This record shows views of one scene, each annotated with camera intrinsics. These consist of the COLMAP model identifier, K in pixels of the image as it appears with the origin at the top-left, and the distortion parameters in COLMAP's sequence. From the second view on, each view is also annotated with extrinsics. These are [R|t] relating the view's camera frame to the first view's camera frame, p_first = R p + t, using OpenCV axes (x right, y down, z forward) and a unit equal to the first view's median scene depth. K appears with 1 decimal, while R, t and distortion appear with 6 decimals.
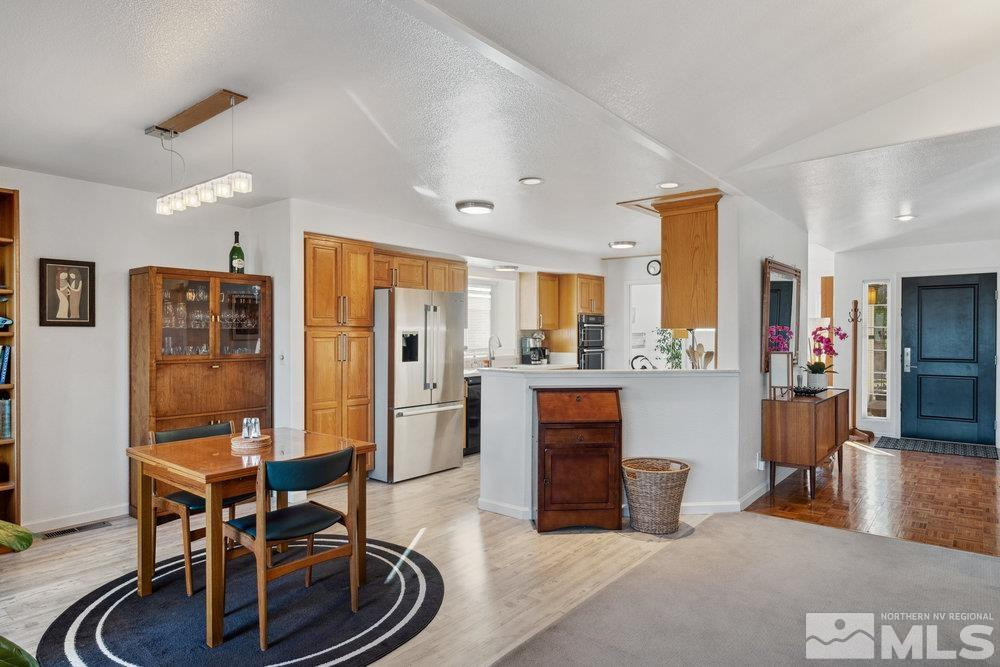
lens RADIAL K [[587.9, 0, 500.0], [0, 587.9, 333.5], [0, 0, 1]] dist [0.000929, -0.000247]
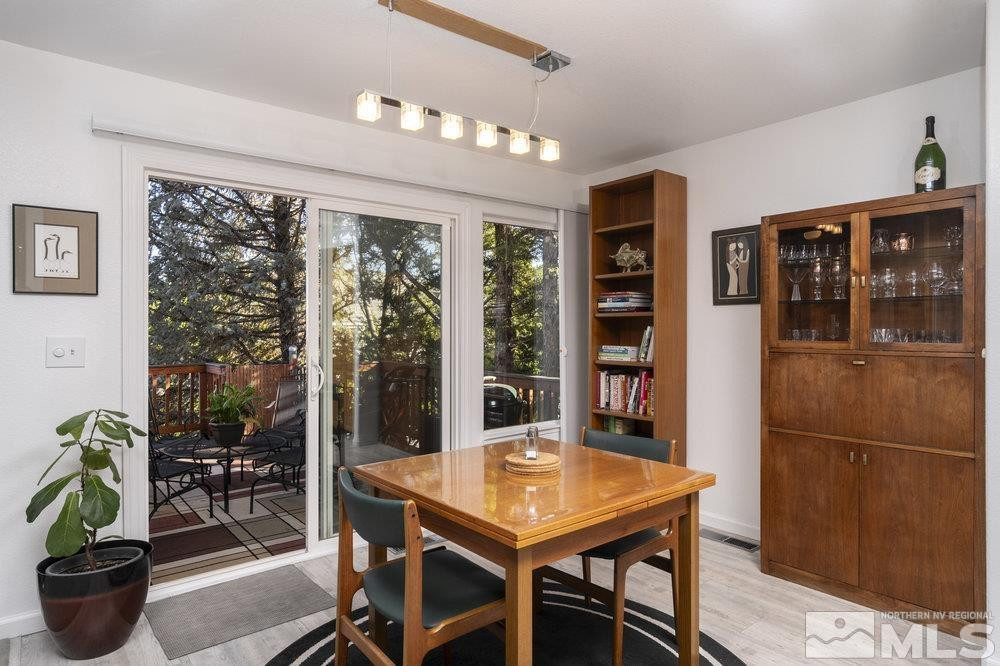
lens RADIAL K [[587.9, 0, 500.0], [0, 587.9, 333.0], [0, 0, 1]] dist [0.000929, -0.000247]
pose [[-0.199637, 0.001473, -0.979869, 0.135607], [-0.003711, 0.999991, 0.002260, 0.021656], [0.979863, 0.004087, -0.199629, 0.615853]]
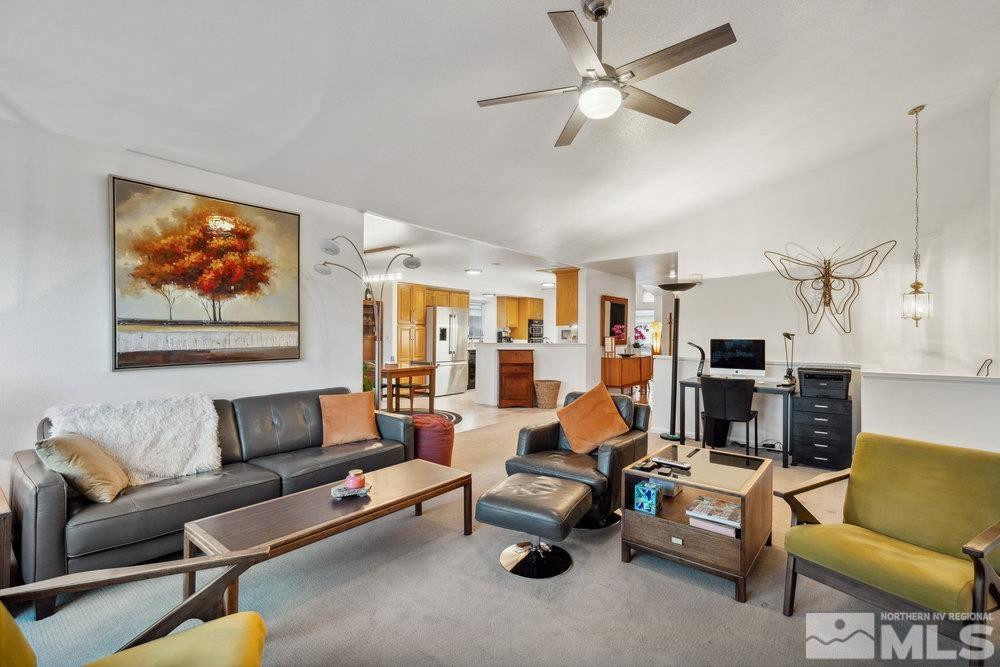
lens RADIAL K [[441.8, 0, 500.0], [0, 441.8, 333.5], [0, 0, 1]] dist [0.000189, -0.000015]
pose [[0.999819, 0.005190, 0.018284, 0.025444], [-0.005207, 0.999986, 0.000885, 0.018275], [-0.018279, -0.000980, 0.999832, -0.604927]]
